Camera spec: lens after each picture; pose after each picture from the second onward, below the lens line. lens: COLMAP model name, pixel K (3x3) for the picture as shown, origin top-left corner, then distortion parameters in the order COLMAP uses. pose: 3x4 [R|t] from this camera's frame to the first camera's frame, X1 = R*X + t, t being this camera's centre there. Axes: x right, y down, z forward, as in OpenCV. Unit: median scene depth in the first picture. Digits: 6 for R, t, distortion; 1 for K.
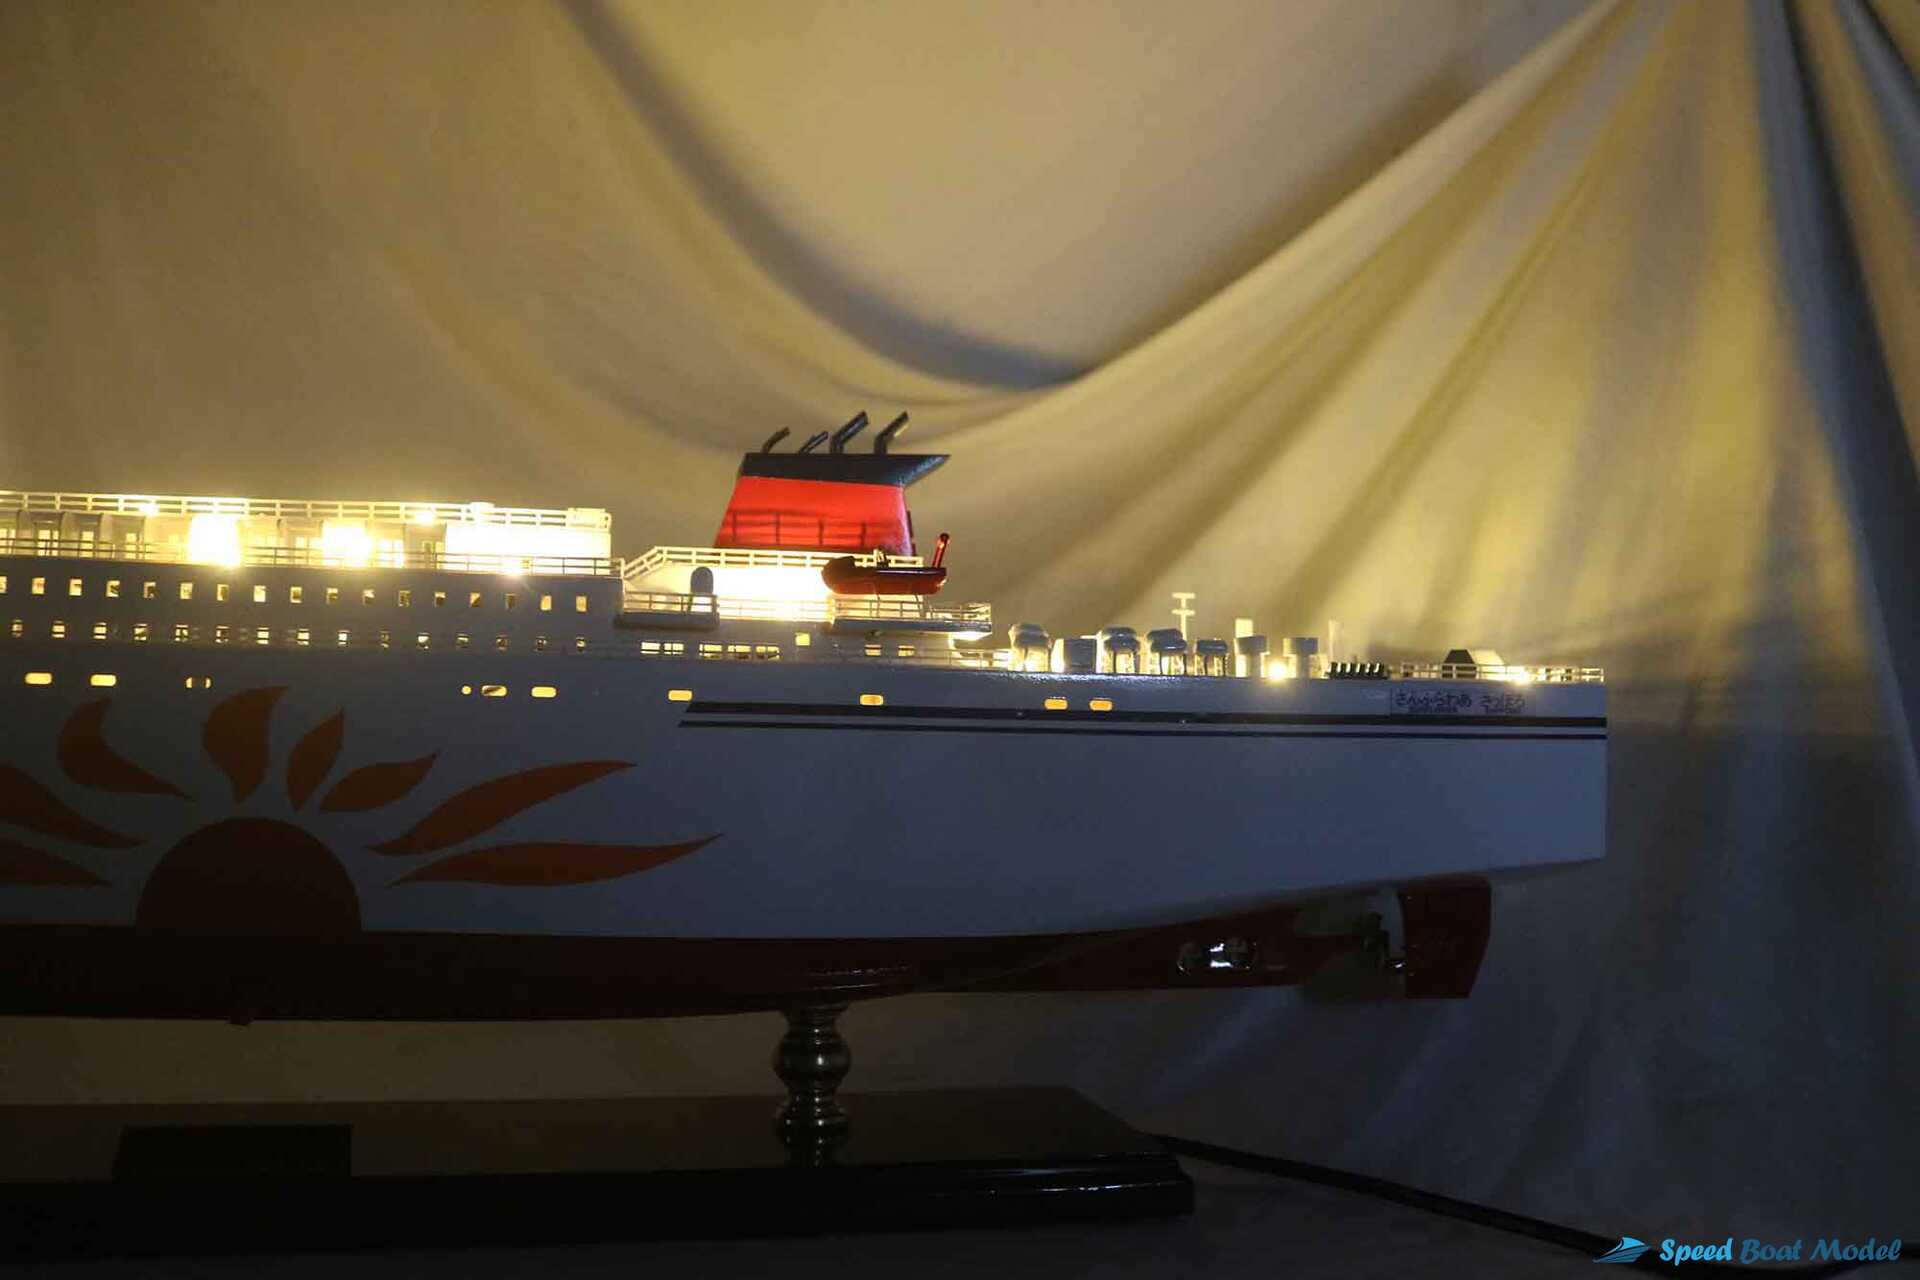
lens RADIAL K [[1736.5, 0, 958.2], [0, 1736.5, 622.2], [0, 0, 1]] dist [-0.127106, 0.063268]
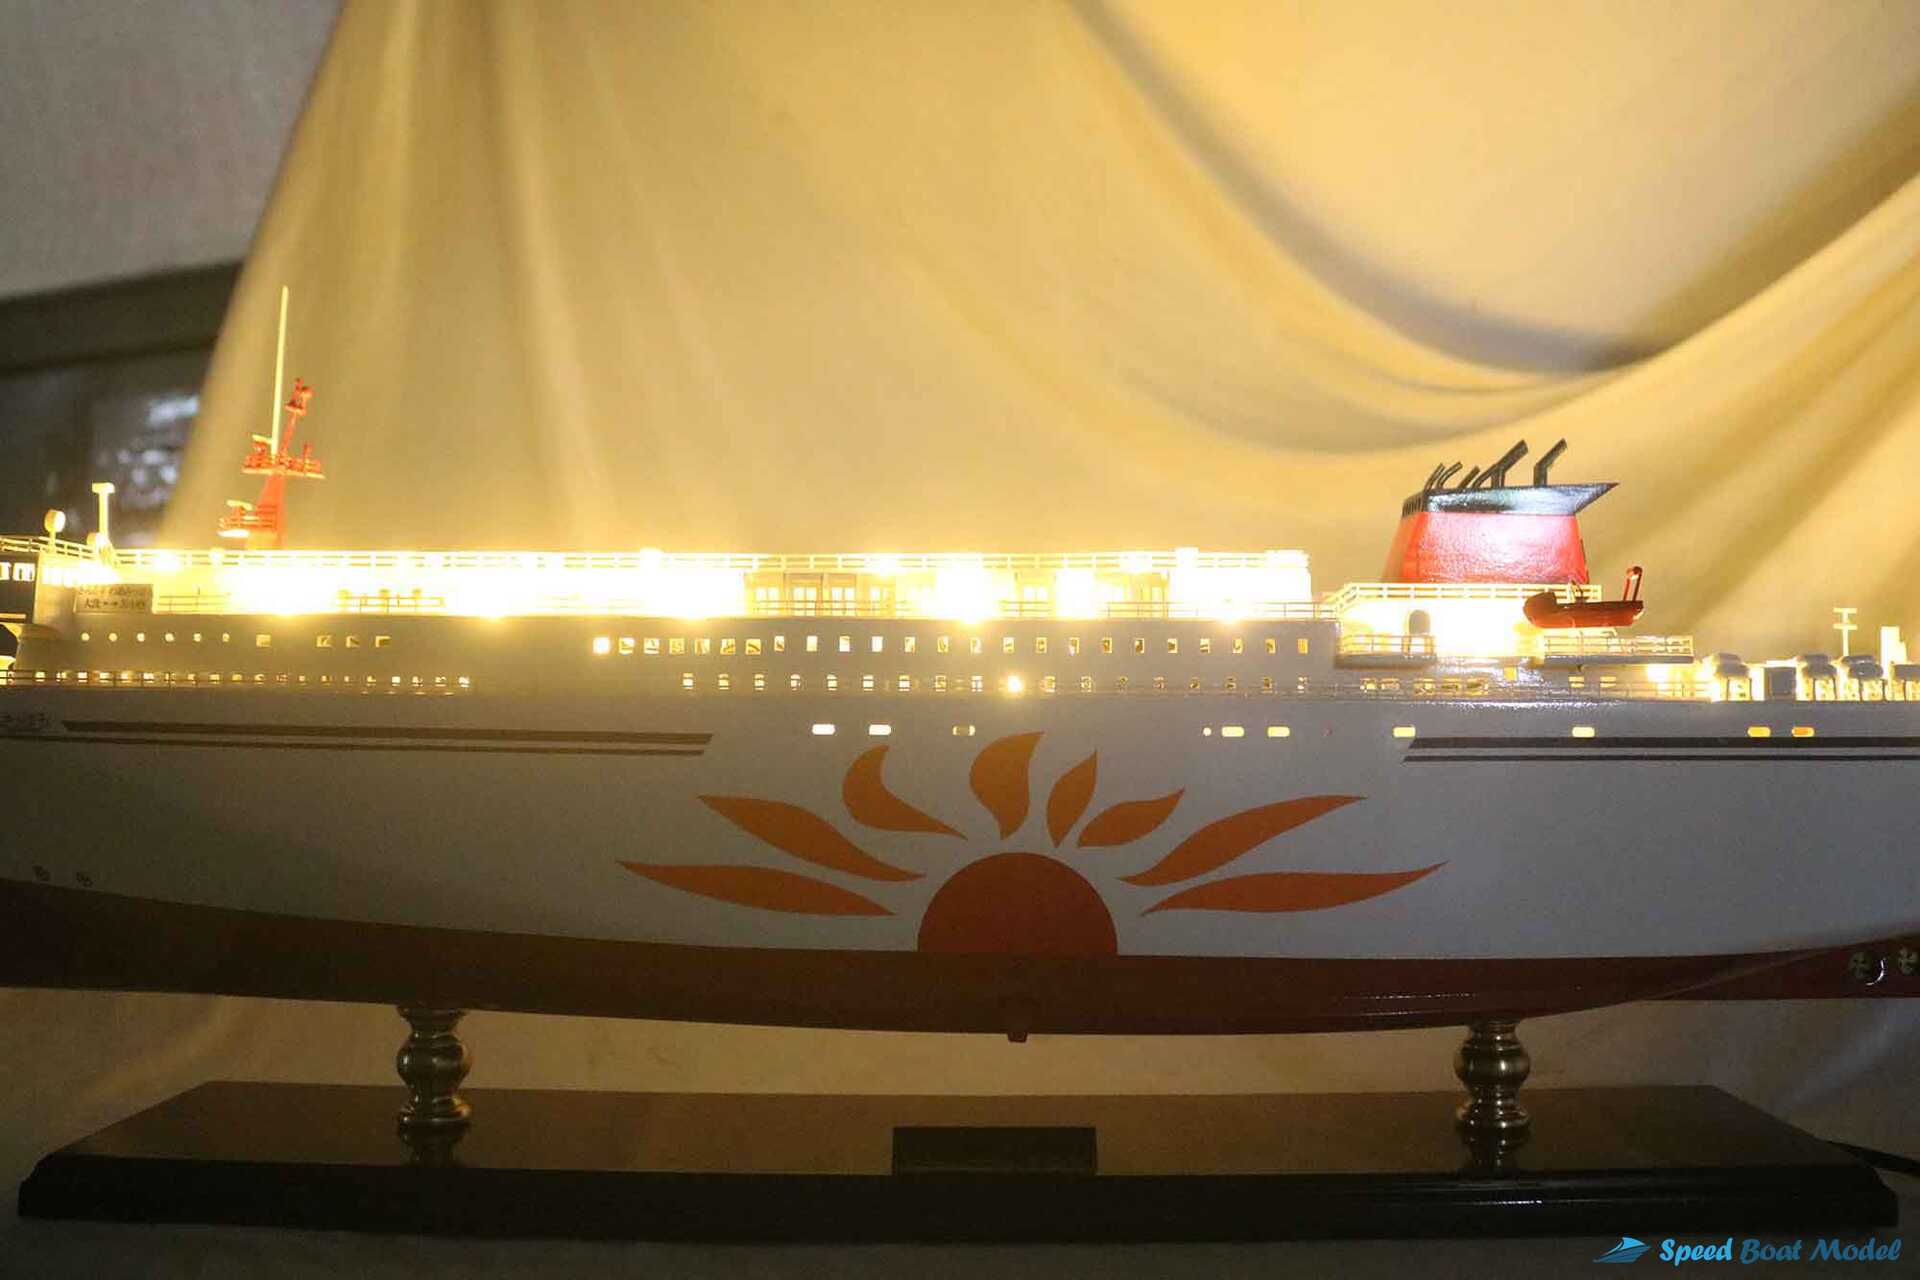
lens RADIAL K [[1736.5, 0, 958.2], [0, 1736.5, 622.2], [0, 0, 1]] dist [-0.127106, 0.063268]
pose [[0.975089, -0.020884, -0.220830, -0.183523], [0.028224, 0.999147, 0.030138, -0.061251], [0.220012, -0.035620, 0.974847, -0.081983]]
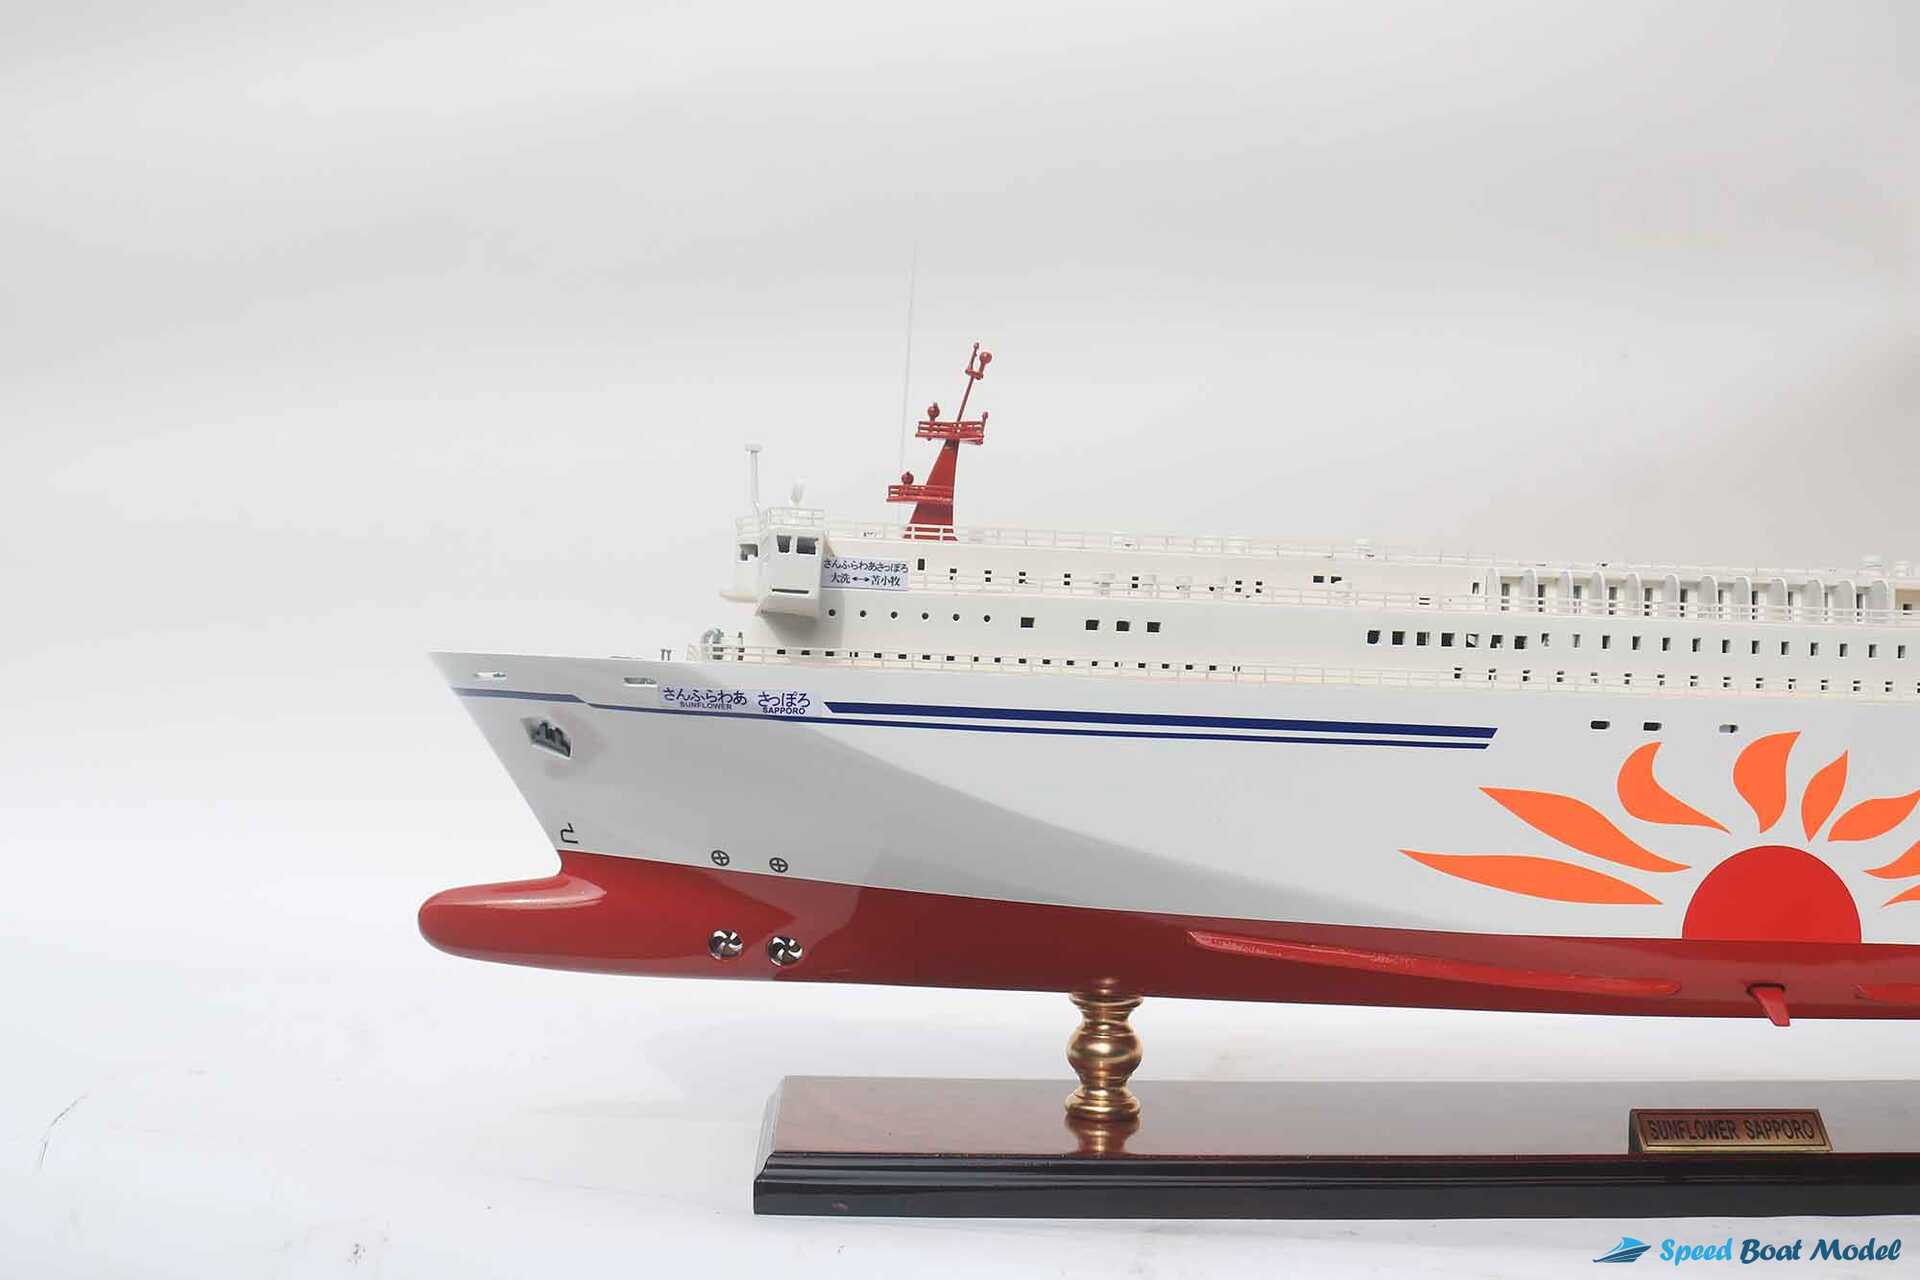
lens RADIAL K [[2026.5, 0, 960.0], [0, 2026.5, 640.0], [0, 0, 1]] dist [-0.124608, 0.088140]
pose [[0.990193, 0.014900, -0.138906, -0.701183], [-0.004684, 0.997278, 0.073585, -0.108751], [0.139624, -0.072213, 0.987568, -0.357647]]
